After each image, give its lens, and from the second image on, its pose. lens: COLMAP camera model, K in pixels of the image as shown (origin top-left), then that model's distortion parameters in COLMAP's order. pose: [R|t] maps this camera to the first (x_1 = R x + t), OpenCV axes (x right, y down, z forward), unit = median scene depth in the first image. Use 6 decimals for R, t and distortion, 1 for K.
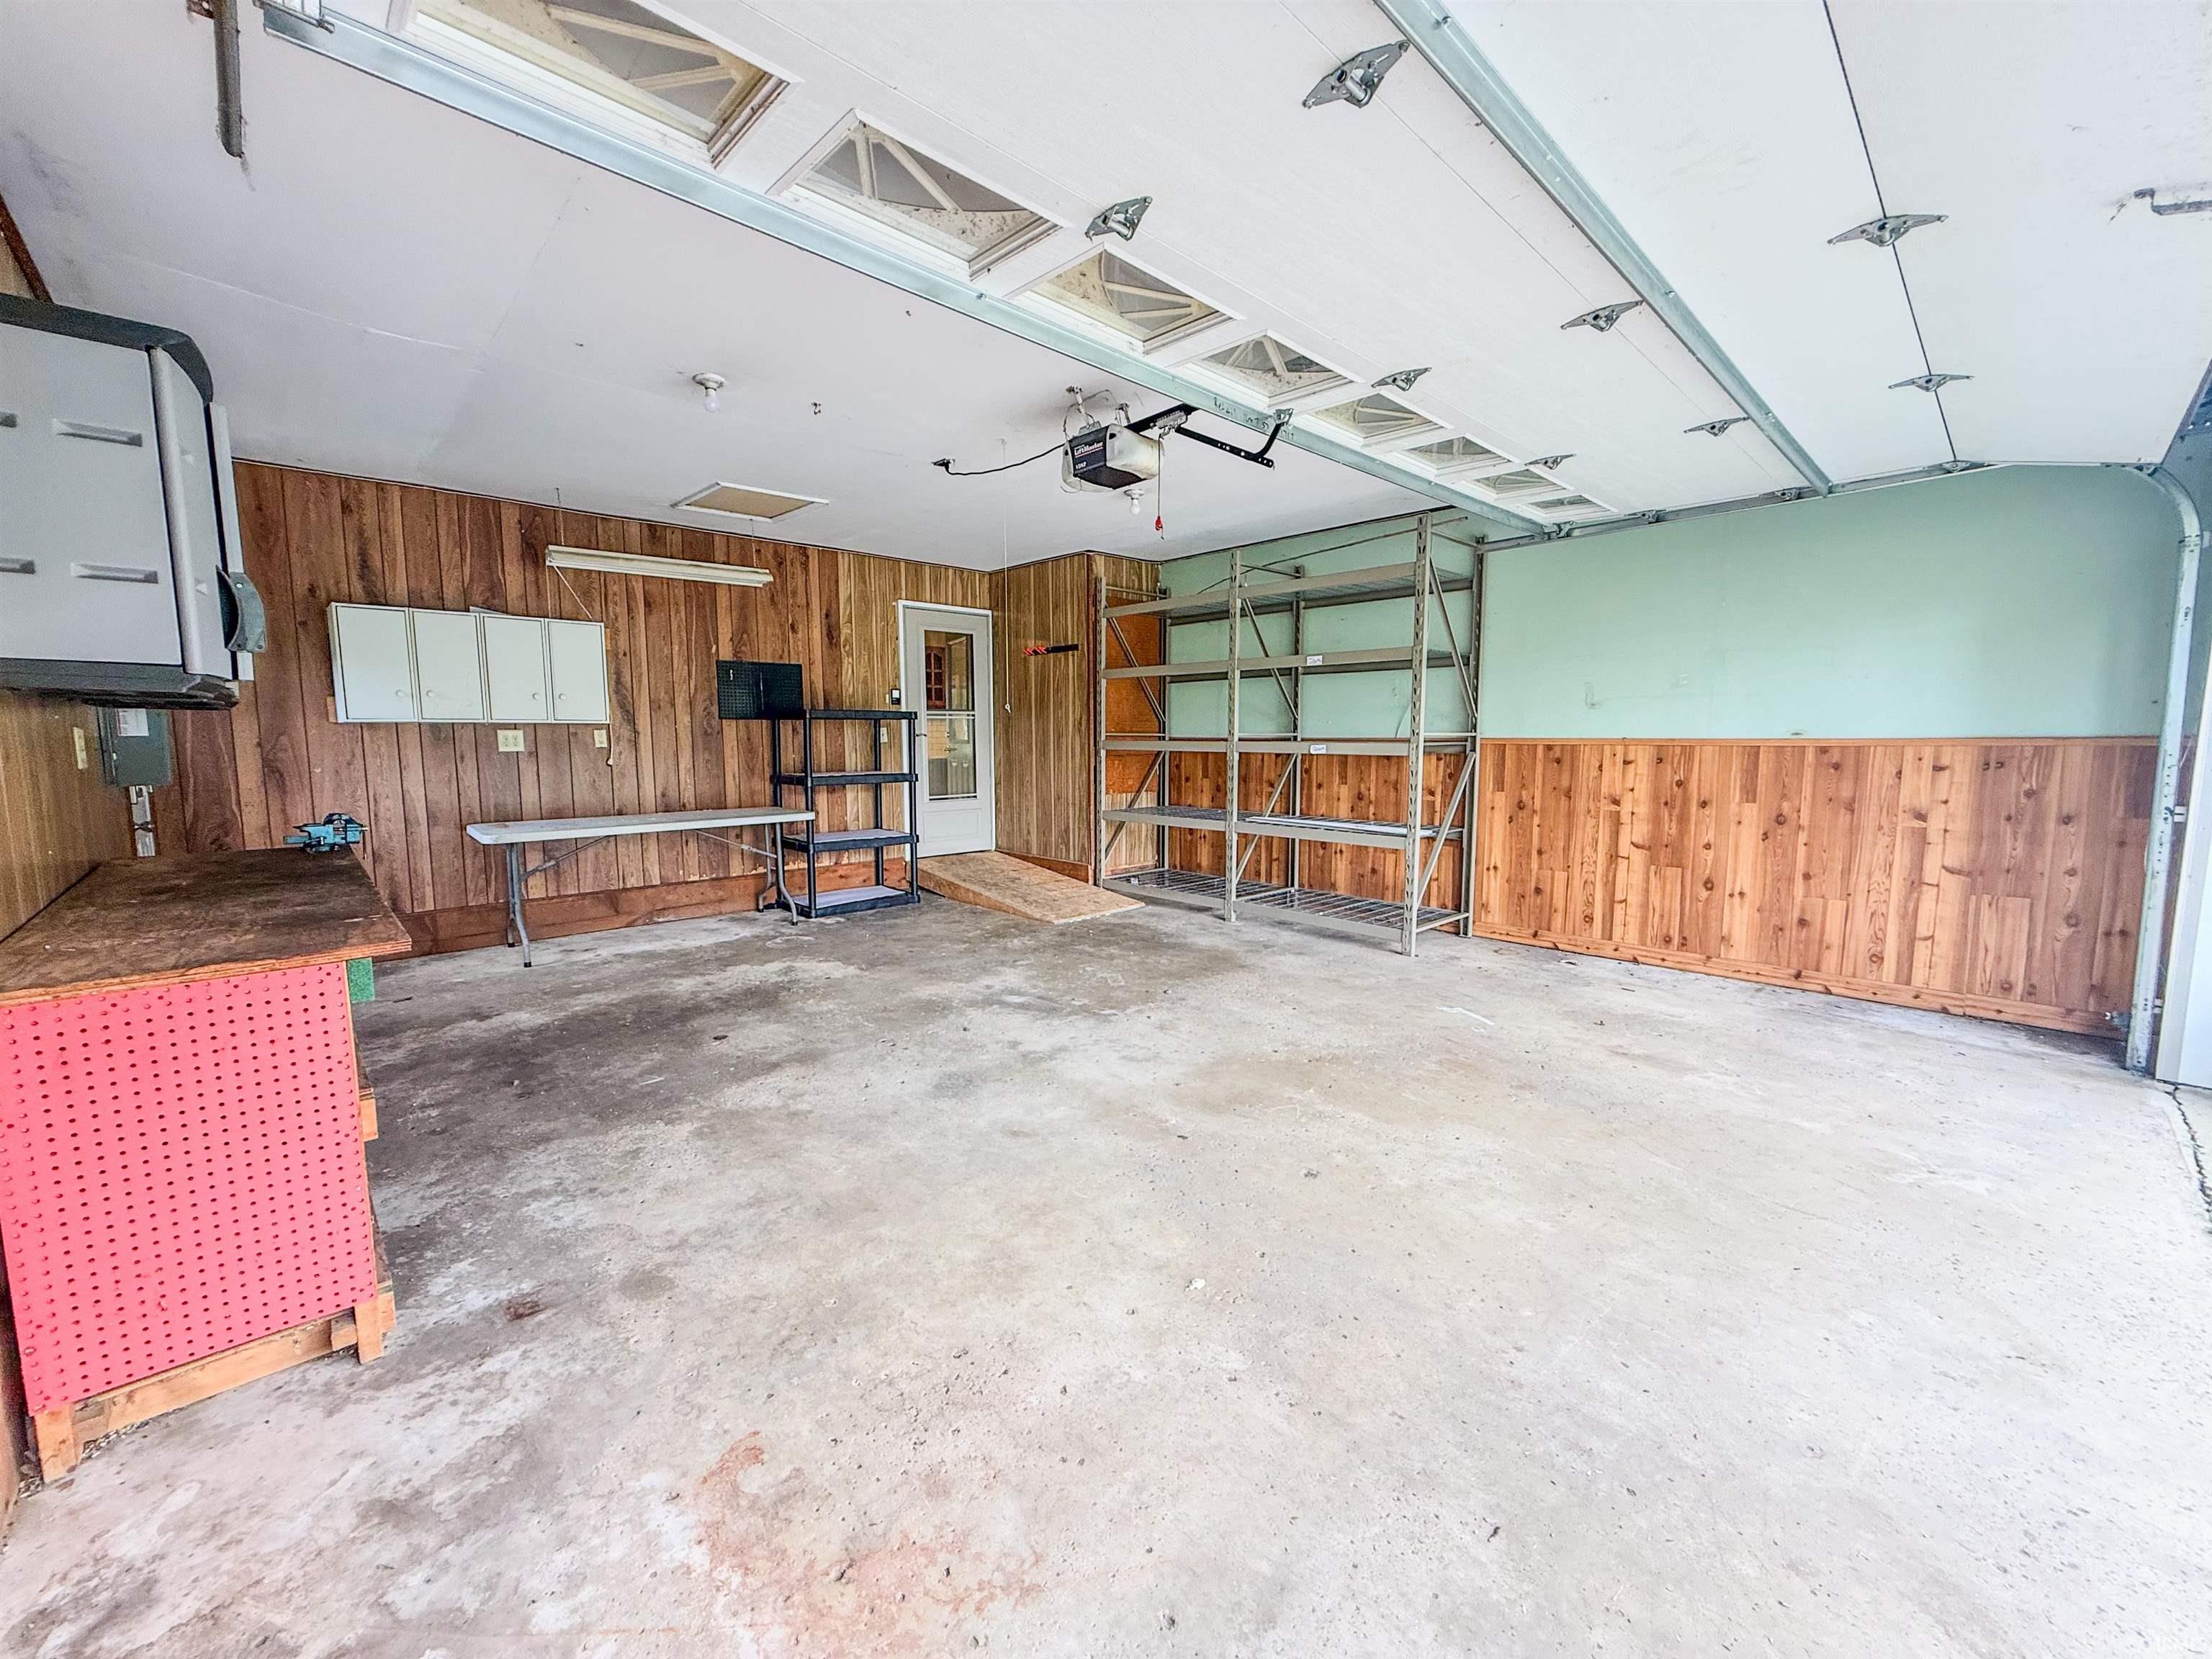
lens RADIAL K [[879.6, 0, 1103.2], [0, 879.6, 830.2], [0, 0, 1]] dist [0.000719, -0.000189]
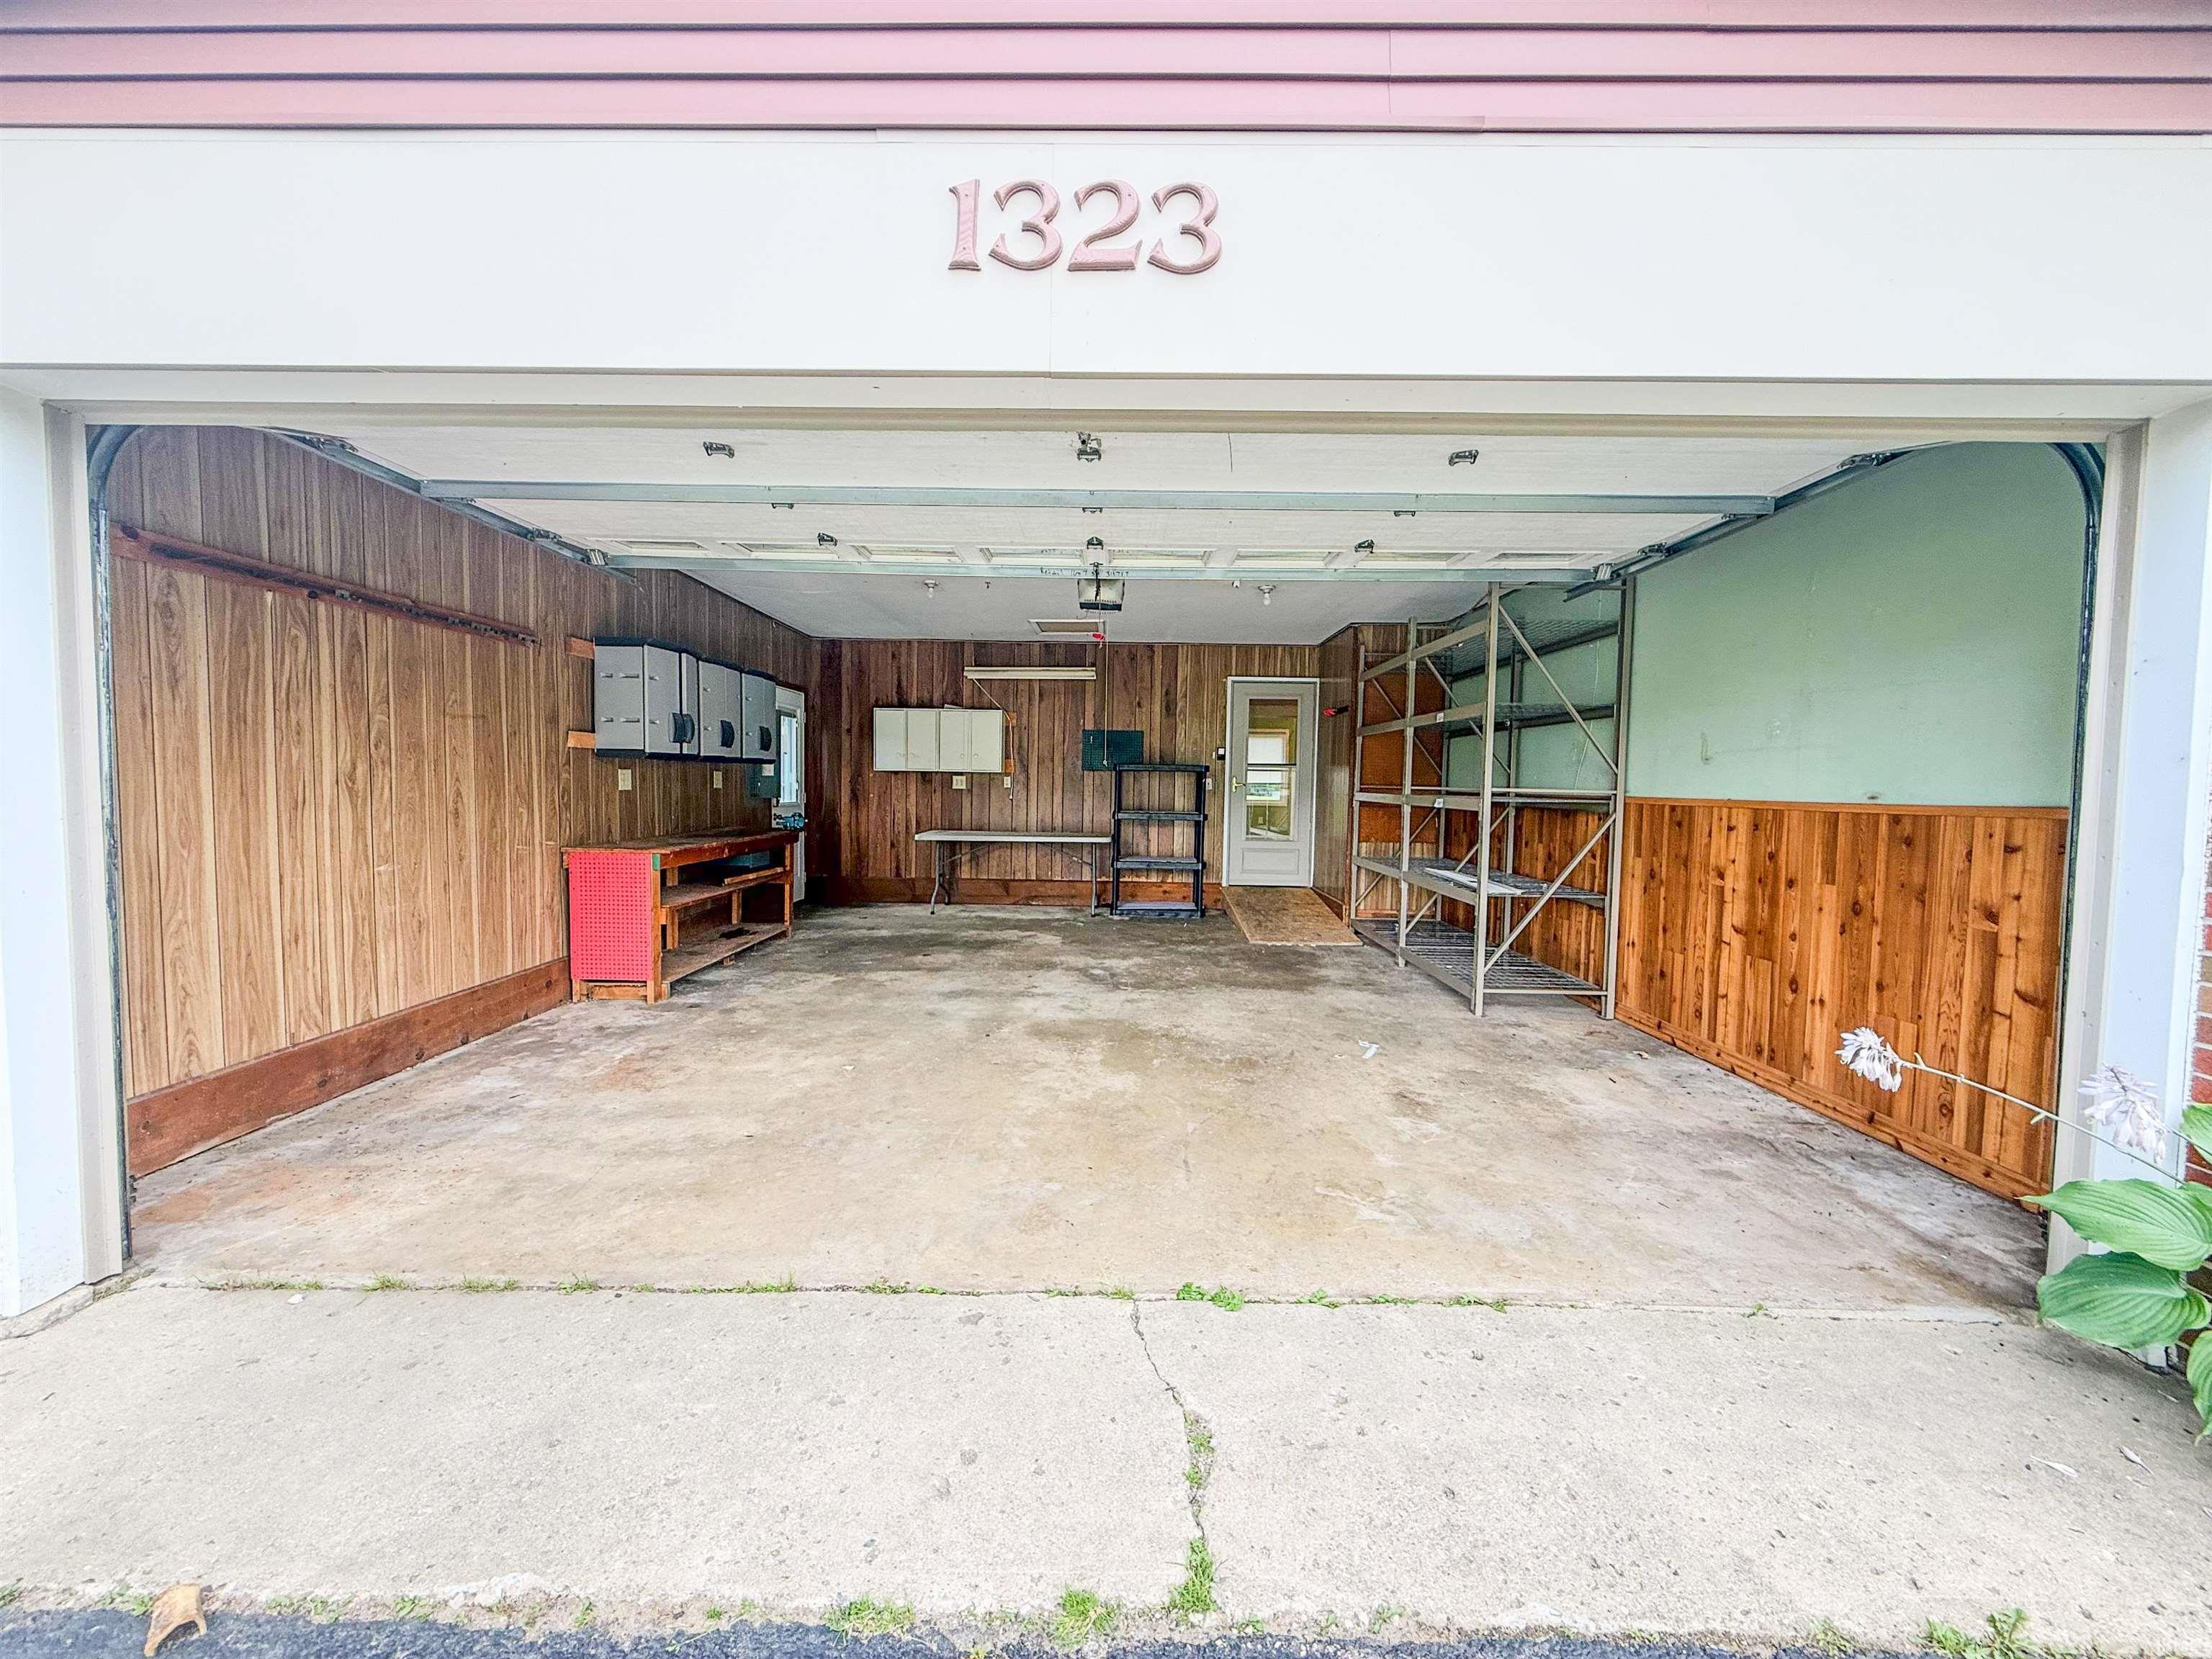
lens RADIAL K [[879.6, 0, 1096.6], [0, 879.6, 825.3], [0, 0, 1]] dist [0.000719, -0.000189]
pose [[0.715014, 0.049869, -0.697329, 0.749518], [-0.095140, 0.995114, -0.026389, -0.000888], [0.692606, 0.085213, 0.716265, -0.013037]]
